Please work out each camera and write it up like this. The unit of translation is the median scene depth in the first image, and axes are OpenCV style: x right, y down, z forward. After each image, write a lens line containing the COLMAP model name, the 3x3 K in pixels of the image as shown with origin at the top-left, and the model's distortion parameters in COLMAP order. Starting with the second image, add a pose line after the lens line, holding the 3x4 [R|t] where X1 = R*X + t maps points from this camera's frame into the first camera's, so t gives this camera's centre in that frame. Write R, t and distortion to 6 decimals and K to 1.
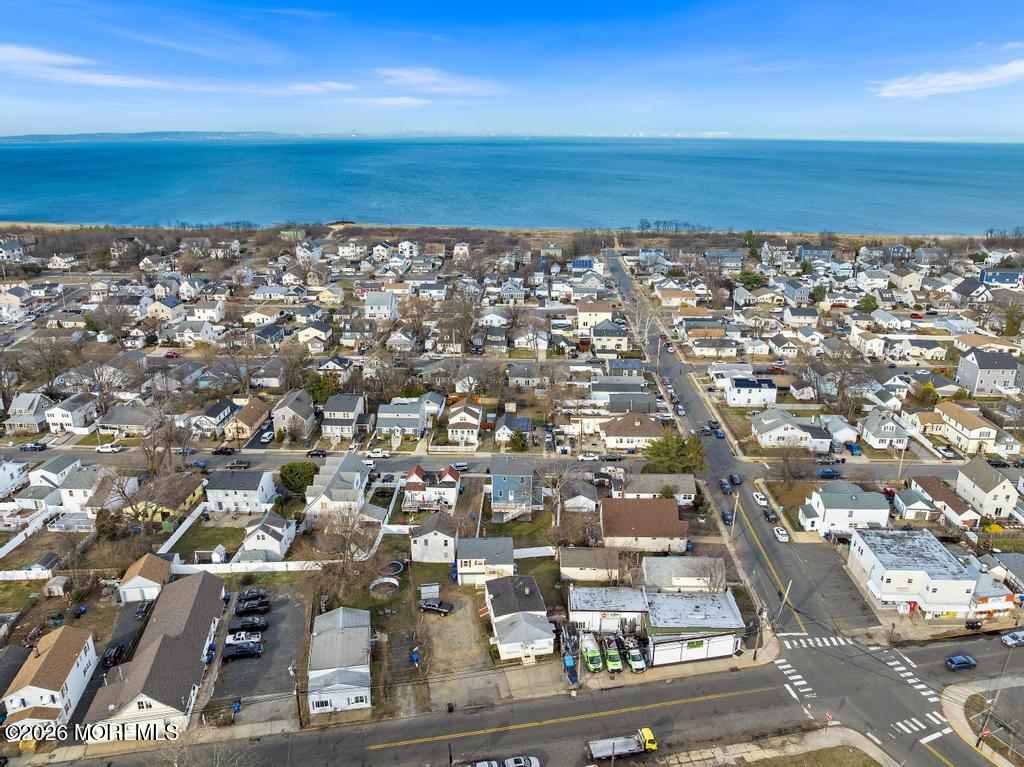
lens RADIAL K [[730.4, 0, 512.0], [0, 730.4, 383.5], [0, 0, 1]] dist [-0.040960, 0.005444]
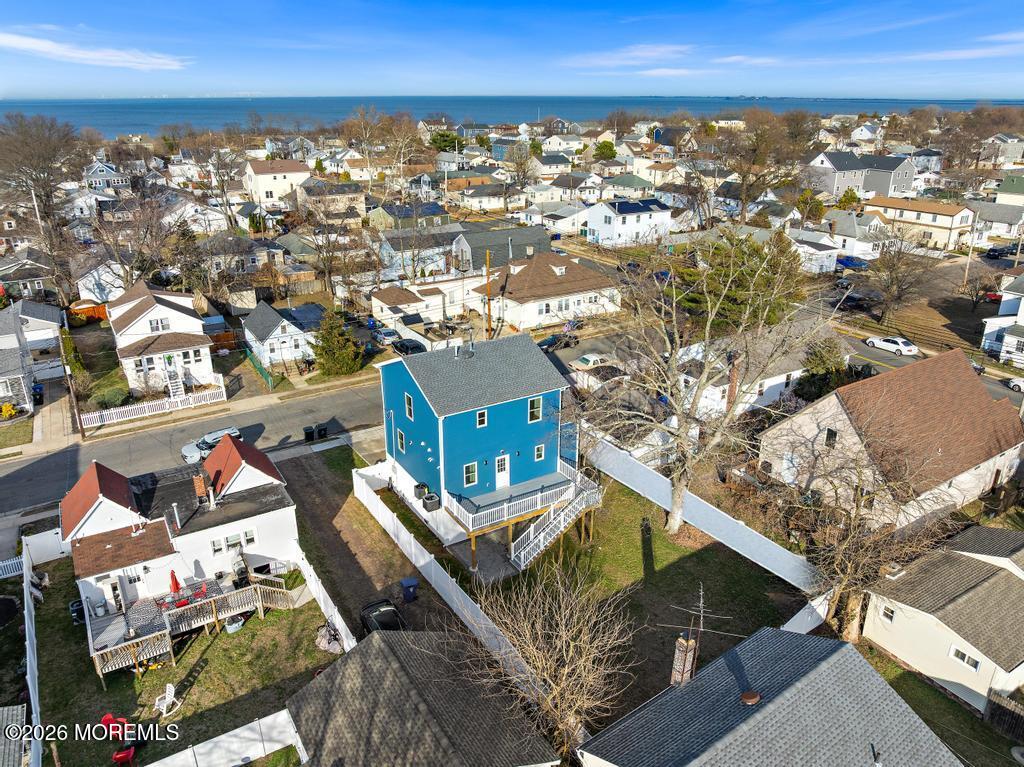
lens RADIAL K [[730.4, 0, 512.0], [0, 730.4, 383.5], [0, 0, 1]] dist [-0.040960, 0.005444]
pose [[0.829677, -0.207877, 0.518097, -0.115469], [0.183931, 0.978054, 0.097880, 0.074747], [-0.527073, 0.014085, 0.849703, 0.614537]]
